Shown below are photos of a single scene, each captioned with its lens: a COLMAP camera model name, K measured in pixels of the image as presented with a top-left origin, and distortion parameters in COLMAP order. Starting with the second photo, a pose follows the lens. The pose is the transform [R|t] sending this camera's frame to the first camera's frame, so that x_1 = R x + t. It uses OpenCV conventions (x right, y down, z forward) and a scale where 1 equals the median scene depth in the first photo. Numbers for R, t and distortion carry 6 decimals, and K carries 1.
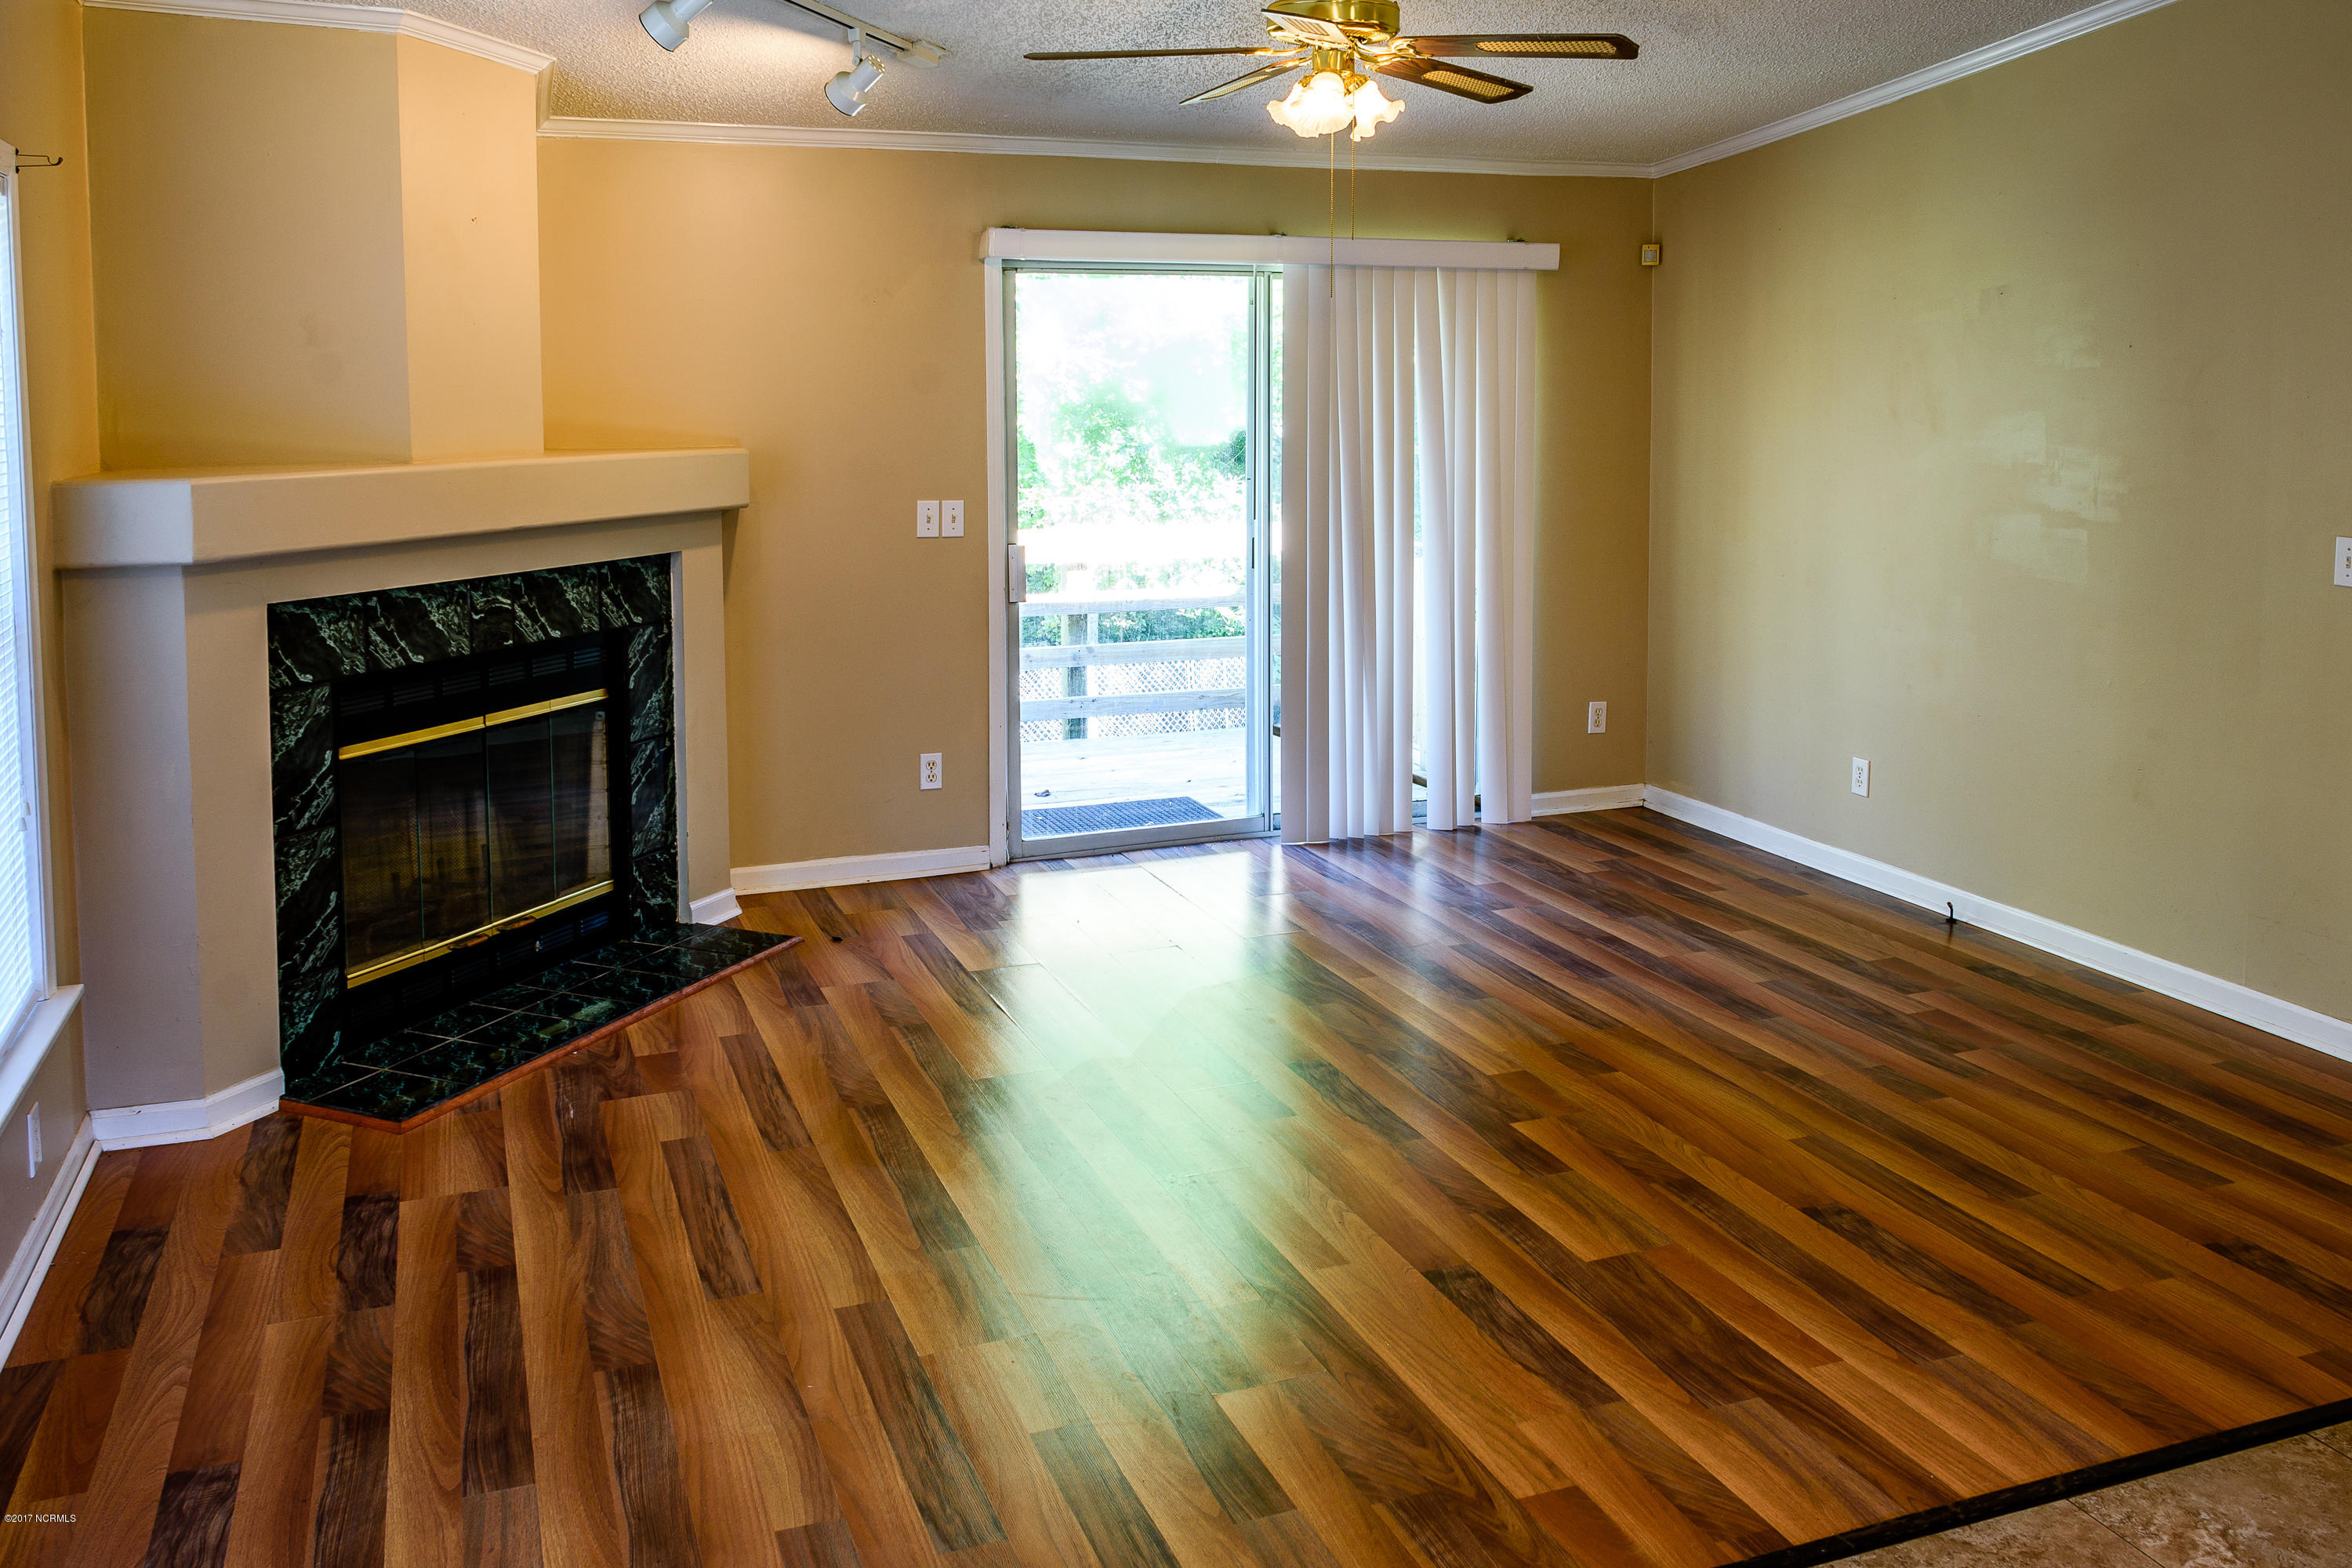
lens RADIAL K [[1902.6, 0, 1166.5], [0, 1902.6, 499.0], [0, 0, 1]] dist [-0.005223, 0.003319]
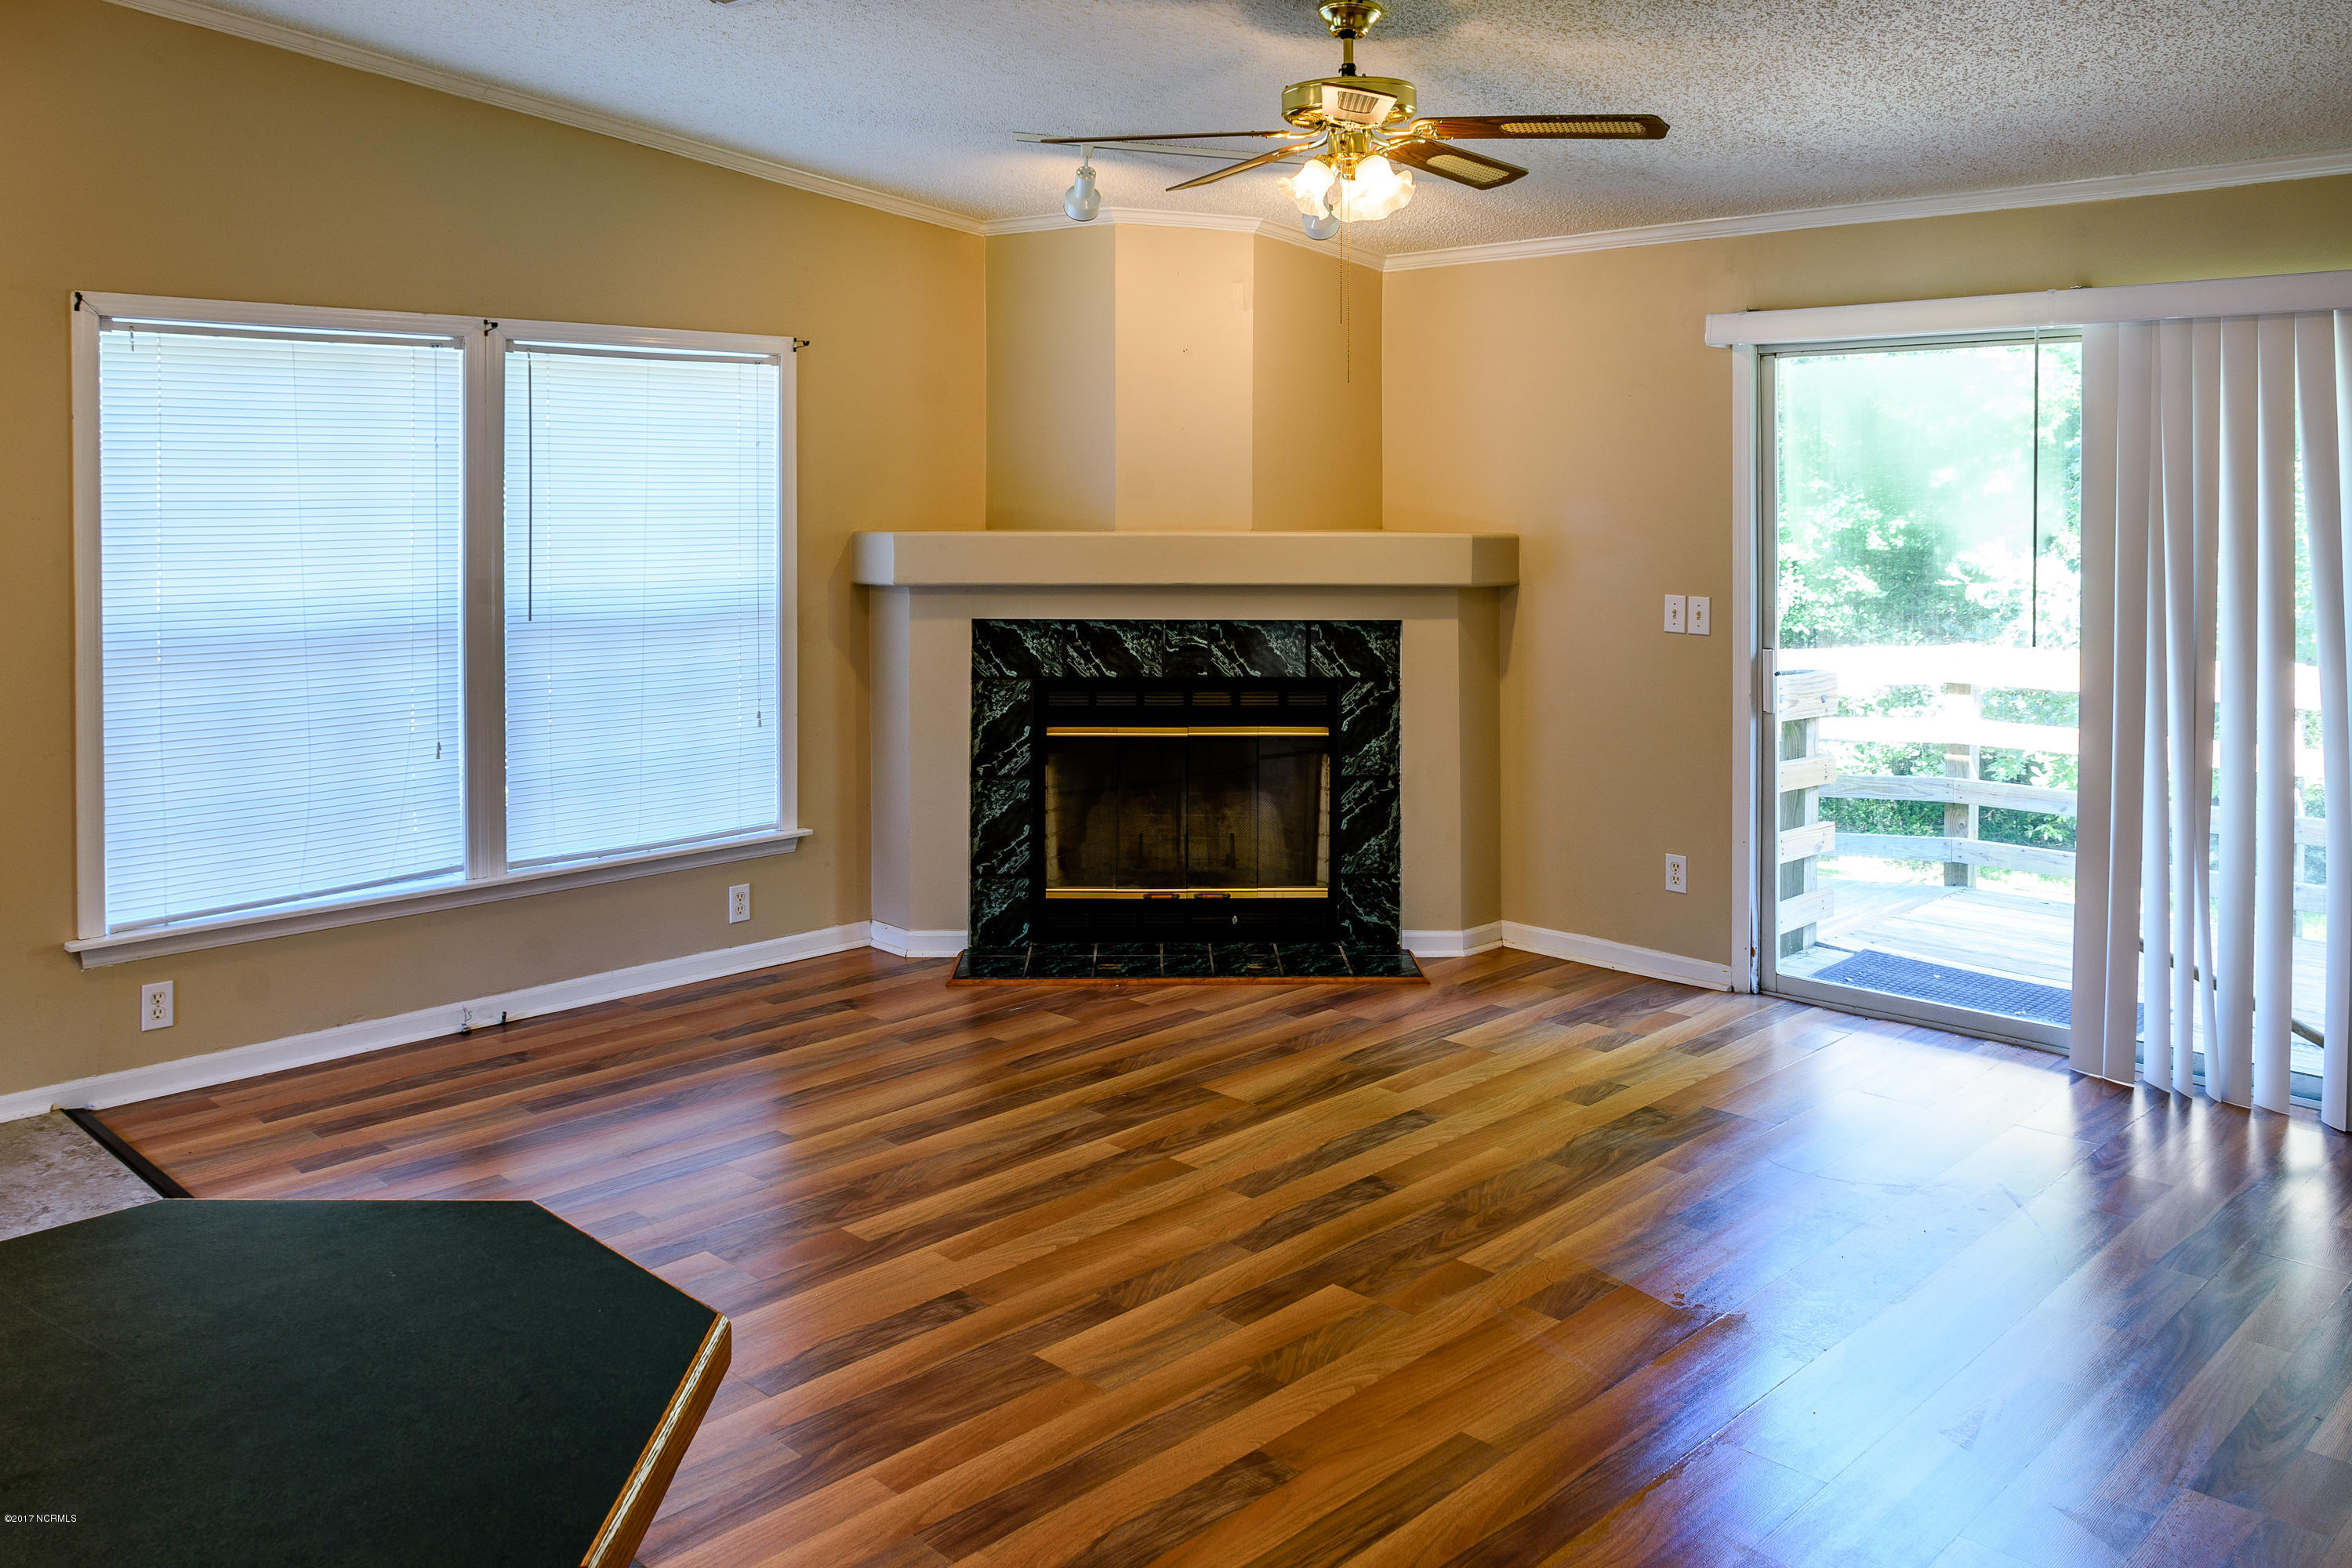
lens RADIAL K [[1850.8, 0, 1171.2], [0, 1850.8, 508.2], [0, 0, 1]] dist [-0.001387, 0.000396]
pose [[0.411948, 0.015043, -0.911083, 0.877008], [-0.060947, 0.998080, -0.011078, -0.023954], [0.909167, 0.060092, 0.412074, 0.504282]]
